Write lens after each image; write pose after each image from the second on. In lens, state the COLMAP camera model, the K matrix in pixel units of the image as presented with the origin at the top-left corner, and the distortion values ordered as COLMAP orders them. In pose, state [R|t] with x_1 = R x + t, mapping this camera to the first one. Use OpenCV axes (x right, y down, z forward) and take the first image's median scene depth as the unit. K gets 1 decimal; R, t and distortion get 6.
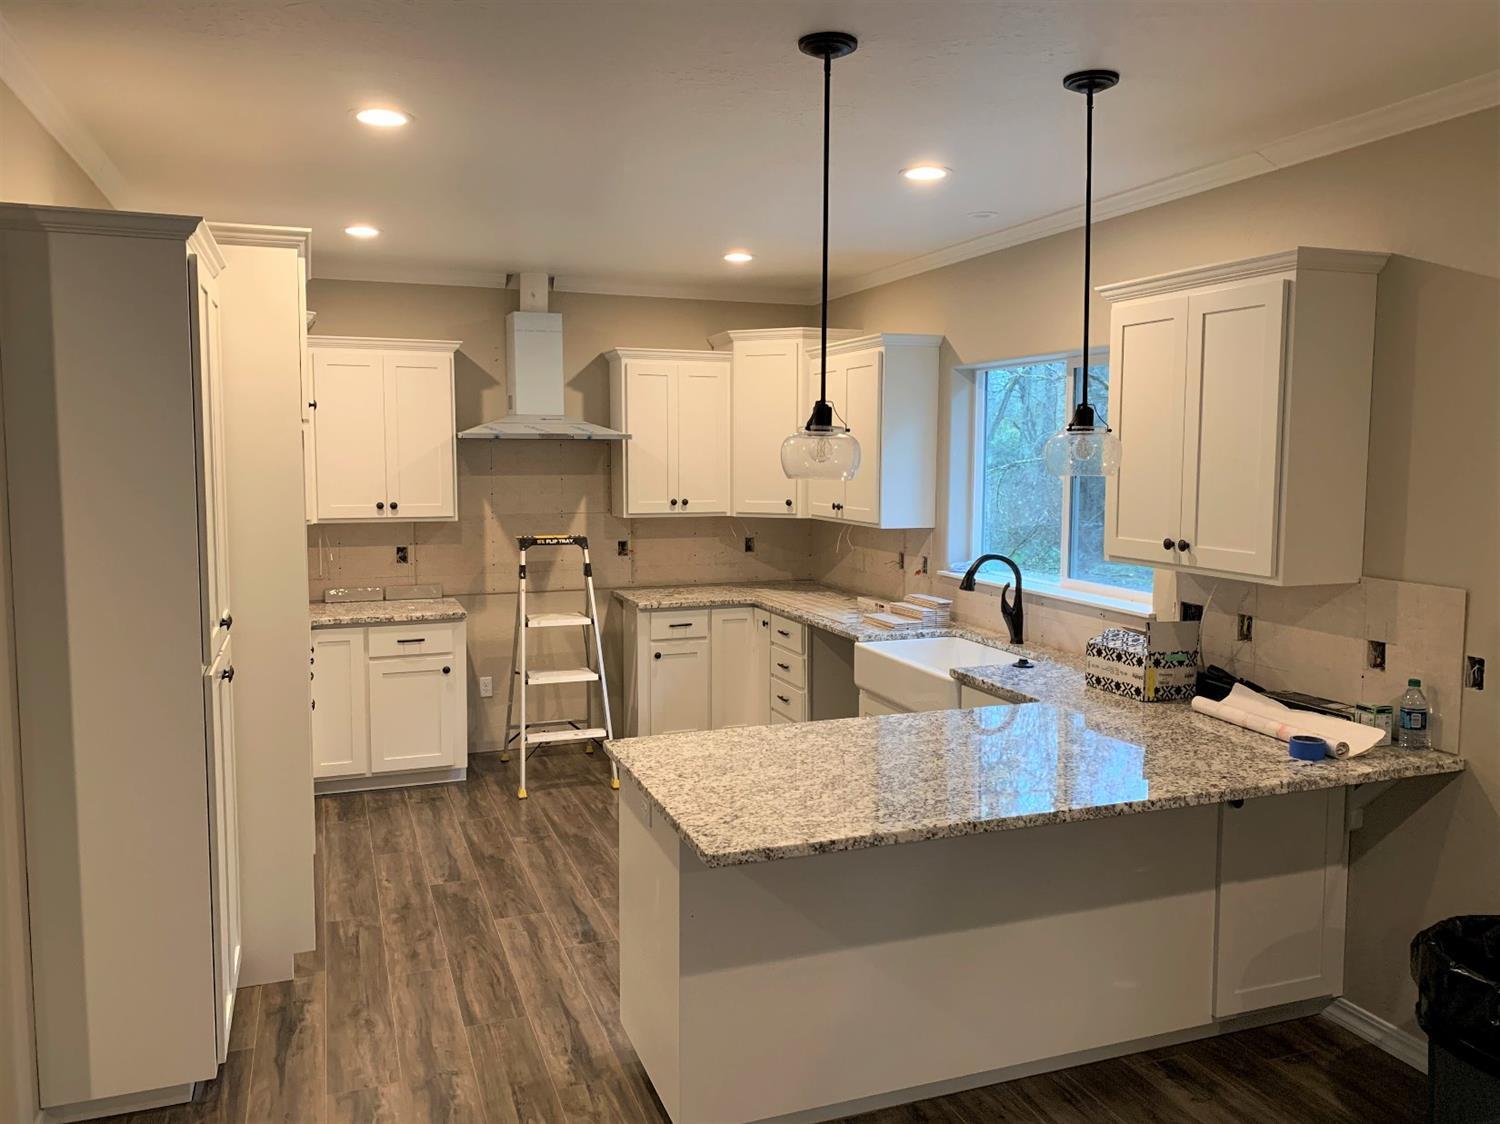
lens RADIAL K [[1158.3, 0, 738.2], [0, 1158.3, 539.3], [0, 0, 1]] dist [0.041401, -0.045080]
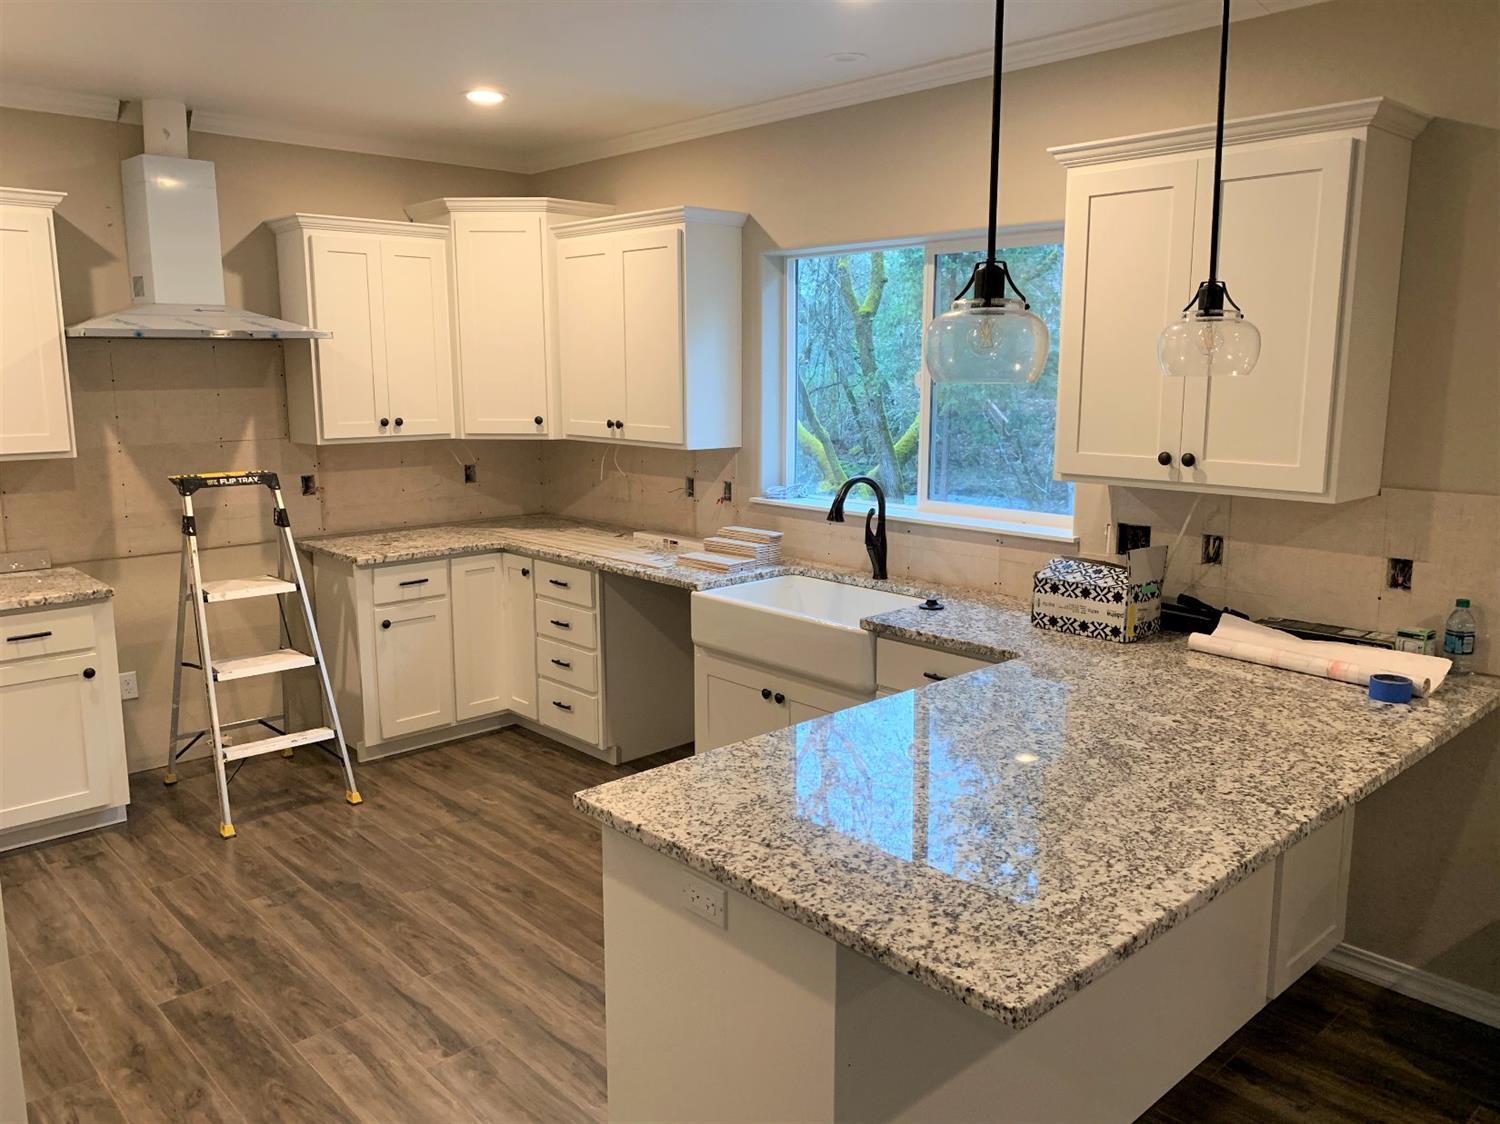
lens RADIAL K [[1158.3, 0, 749.2], [0, 1158.3, 550.5], [0, 0, 1]] dist [0.041401, -0.045080]
pose [[0.920994, -0.066576, 0.383846, -0.186805], [0.034317, 0.995324, 0.090295, -0.012703], [-0.388062, -0.069989, 0.918972, 0.259574]]
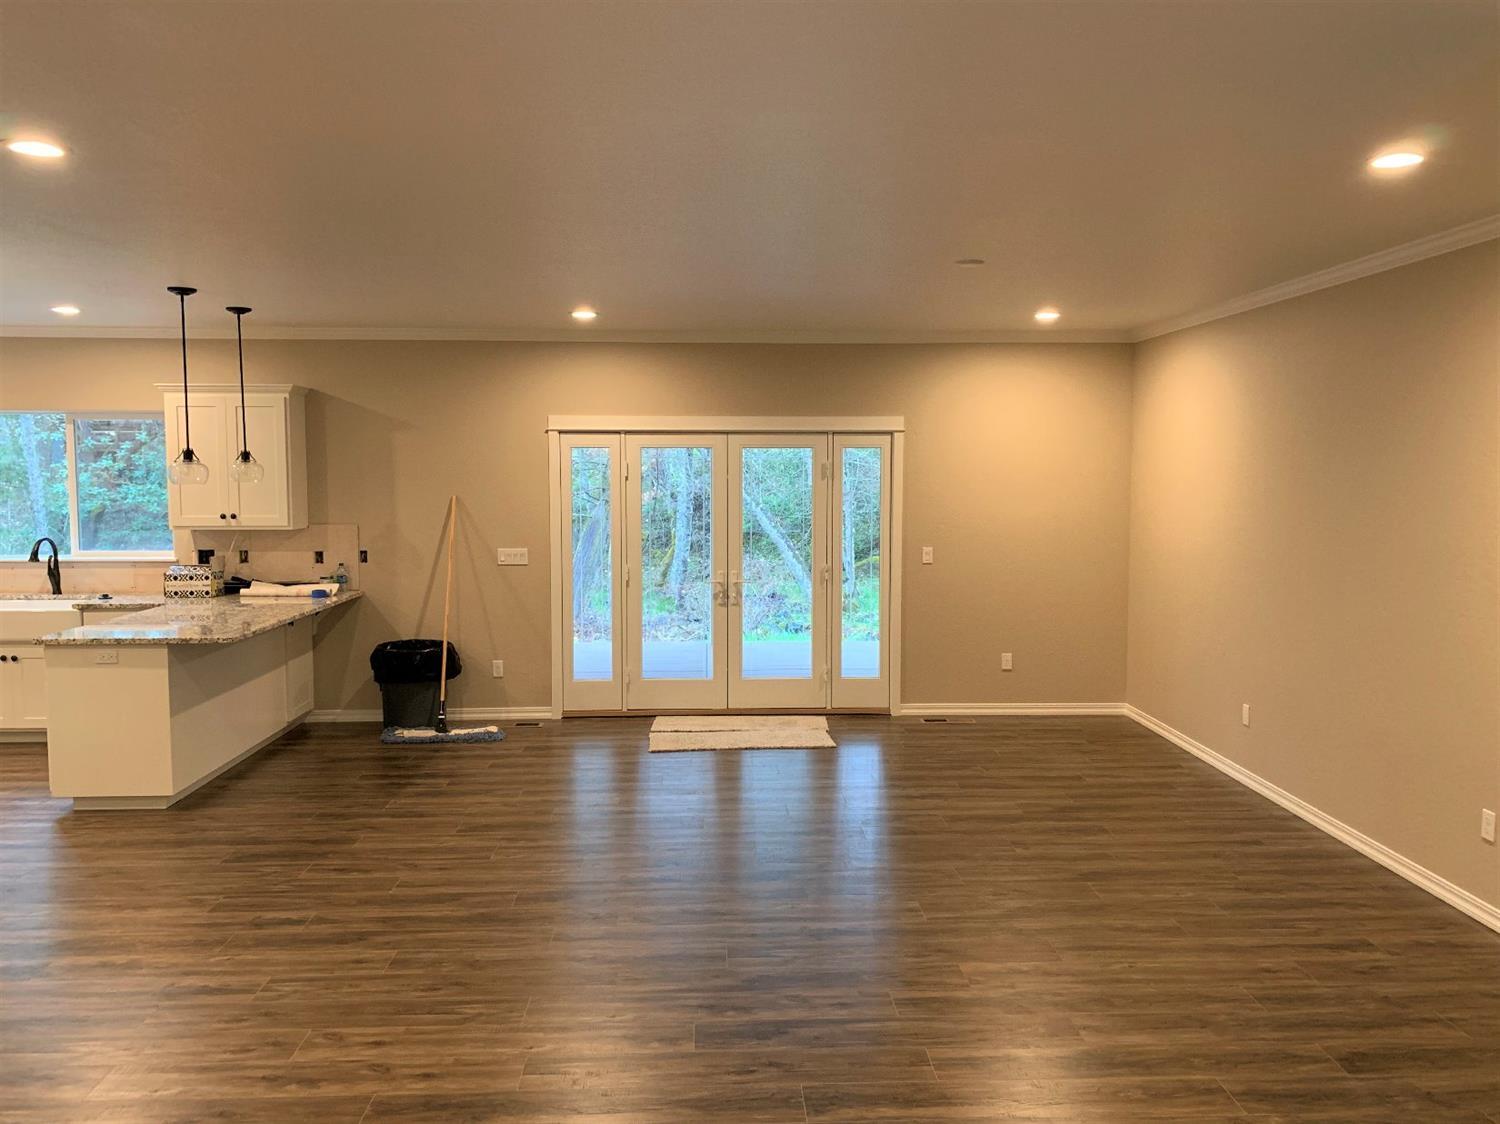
lens RADIAL K [[1158.3, 0, 740.1], [0, 1158.3, 558.4], [0, 0, 1]] dist [0.041401, -0.045080]
pose [[0.315603, -0.071976, 0.946158, -1.000164], [0.077170, 0.995763, 0.050008, 0.035052], [-0.945748, 0.057232, 0.319820, -0.394721]]
